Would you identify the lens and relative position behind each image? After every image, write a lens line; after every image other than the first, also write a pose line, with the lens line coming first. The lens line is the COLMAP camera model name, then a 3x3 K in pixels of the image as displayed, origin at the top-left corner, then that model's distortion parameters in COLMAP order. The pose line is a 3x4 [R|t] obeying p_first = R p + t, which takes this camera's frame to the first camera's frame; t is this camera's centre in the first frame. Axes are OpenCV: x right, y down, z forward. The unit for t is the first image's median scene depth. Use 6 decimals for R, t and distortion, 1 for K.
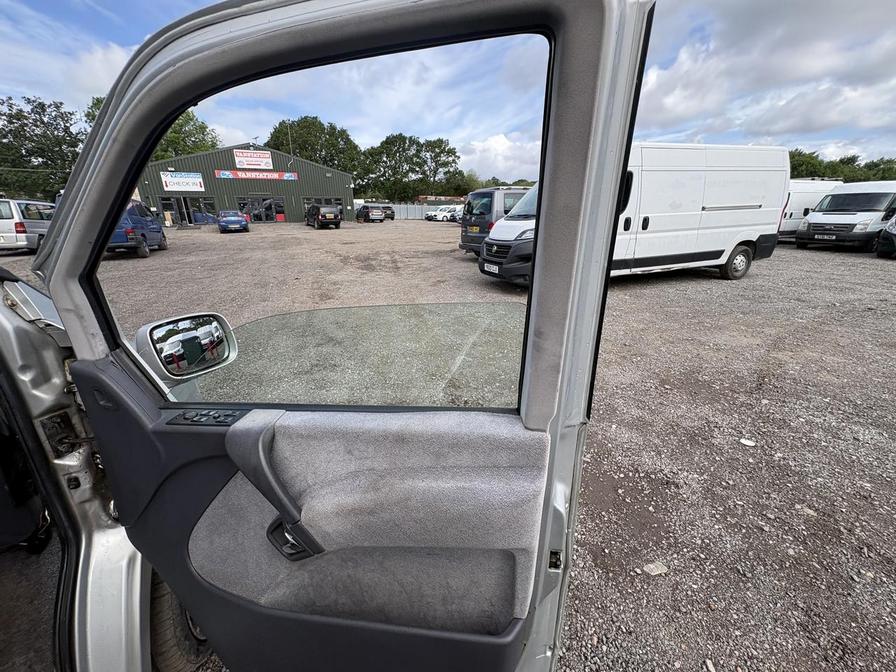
lens RADIAL K [[358.1, 0, 449.4], [0, 358.1, 338.9], [0, 0, 1]] dist [0.000002, 0.000318]
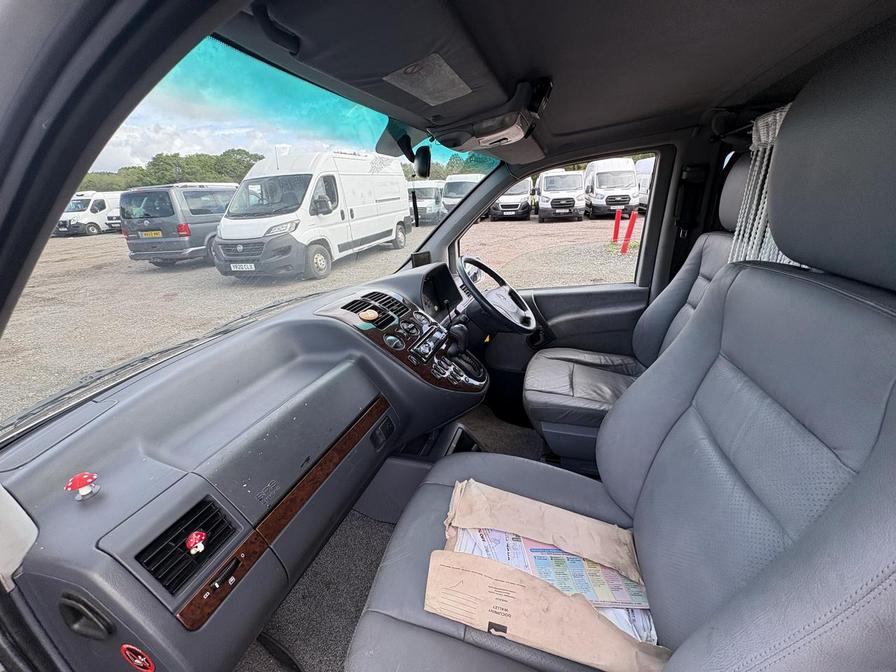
lens RADIAL K [[358.1, 0, 445.2], [0, 358.1, 332.0], [0, 0, 1]] dist [0.000002, 0.000318]
pose [[0.589638, -0.310762, 0.745489, -0.077982], [0.310758, 0.939249, 0.145740, 0.000934], [-0.745490, 0.145732, 0.650389, -0.012394]]
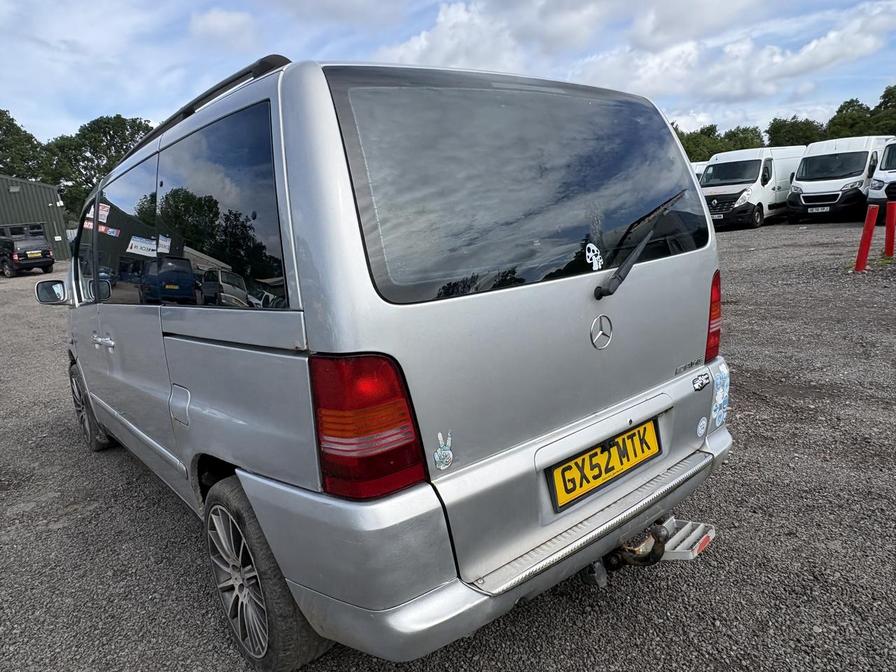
lens RADIAL K [[600.4, 0, 446.9], [0, 600.4, 331.3], [0, 0, 1]] dist [-0.006226, 0.010021]
pose [[0.927539, -0.147961, 0.343189, -0.053155], [0.200839, 0.971764, -0.123847, 0.048974], [-0.315174, 0.183798, 0.931066, -0.136980]]
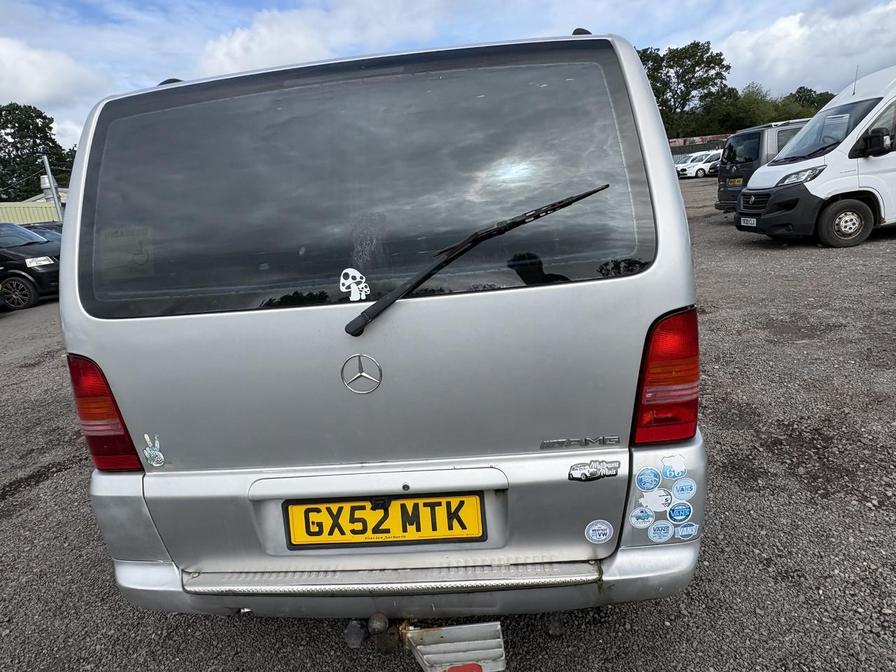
lens RADIAL K [[600.4, 0, 446.8], [0, 600.4, 339.3], [0, 0, 1]] dist [-0.006226, 0.010021]
pose [[0.915076, 0.003323, -0.403267, 0.007600], [-0.033229, 0.997187, -0.067186, 0.045031], [0.401910, 0.074880, 0.912613, -0.129600]]
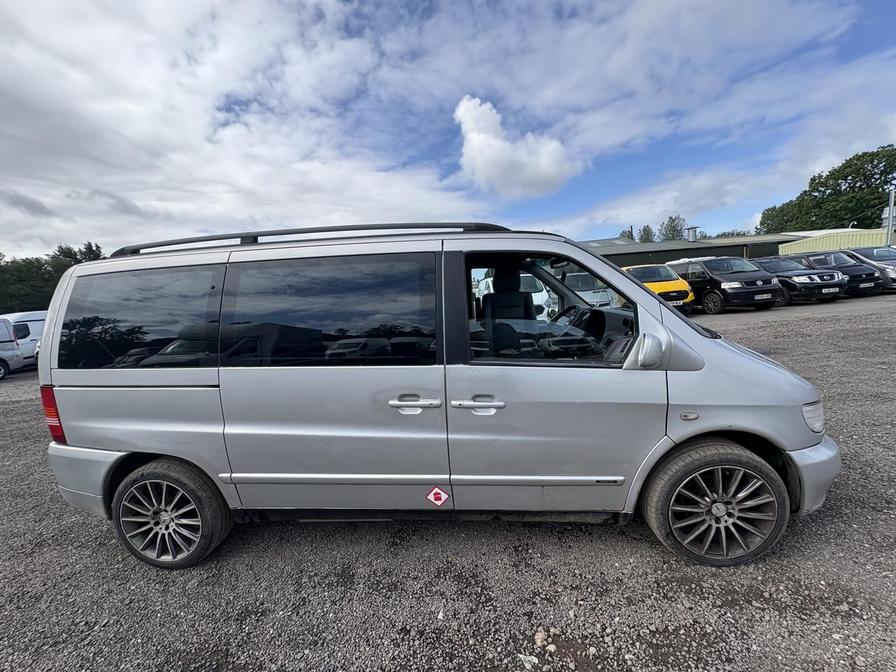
lens RADIAL K [[358.1, 0, 447.5], [0, 358.1, 335.3], [0, 0, 1]] dist [0.000002, 0.000318]
pose [[-0.377523, 0.147375, -0.914197, 0.038131], [-0.226799, 0.942469, 0.245590, -0.006160], [0.897796, 0.300055, -0.322380, 0.014244]]
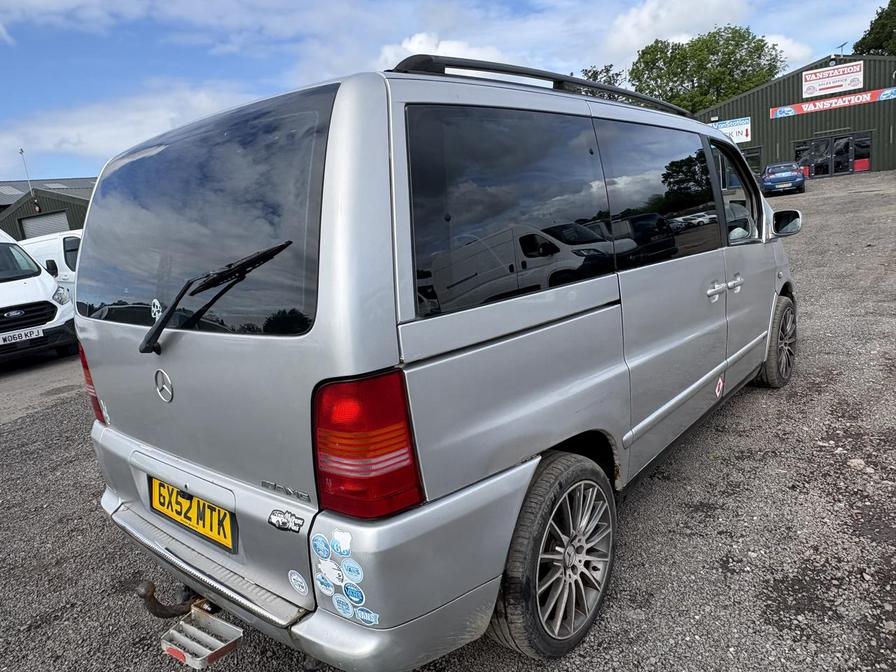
lens RADIAL K [[600.4, 0, 448.9], [0, 600.4, 331.1], [0, 0, 1]] dist [-0.006226, 0.010021]
pose [[0.529665, 0.115472, -0.840310, 0.046052], [-0.172673, 0.984624, 0.026463, 0.032893], [0.830445, 0.131082, 0.541459, -0.096449]]
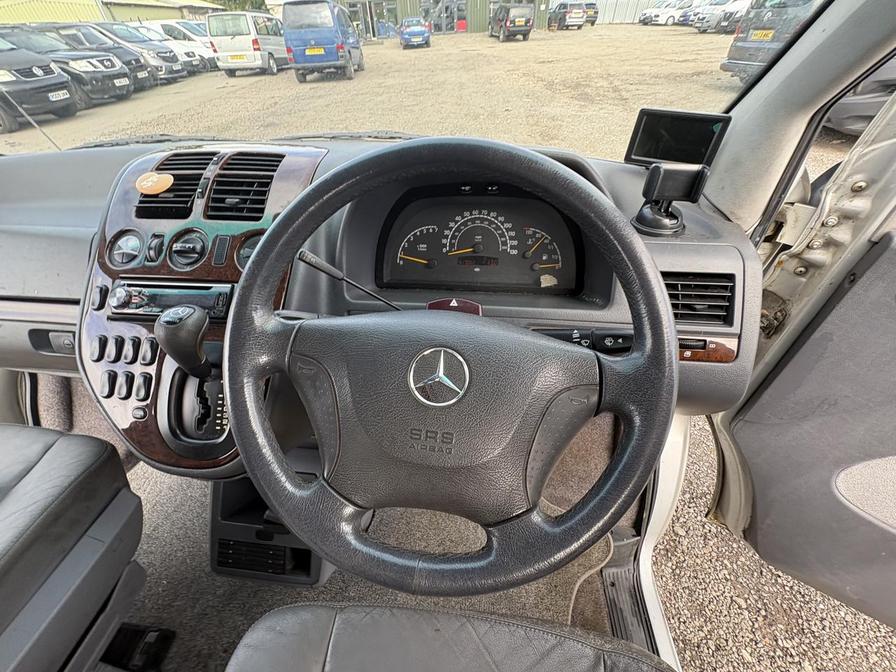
lens RADIAL K [[358.1, 0, 449.9], [0, 358.1, 340.8], [0, 0, 1]] dist [0.000002, 0.000318]
pose [[0.912970, 0.249382, -0.322948, -0.035868], [-0.104494, 0.907990, 0.405752, 0.000946], [0.394421, -0.336693, 0.855026, 0.000573]]
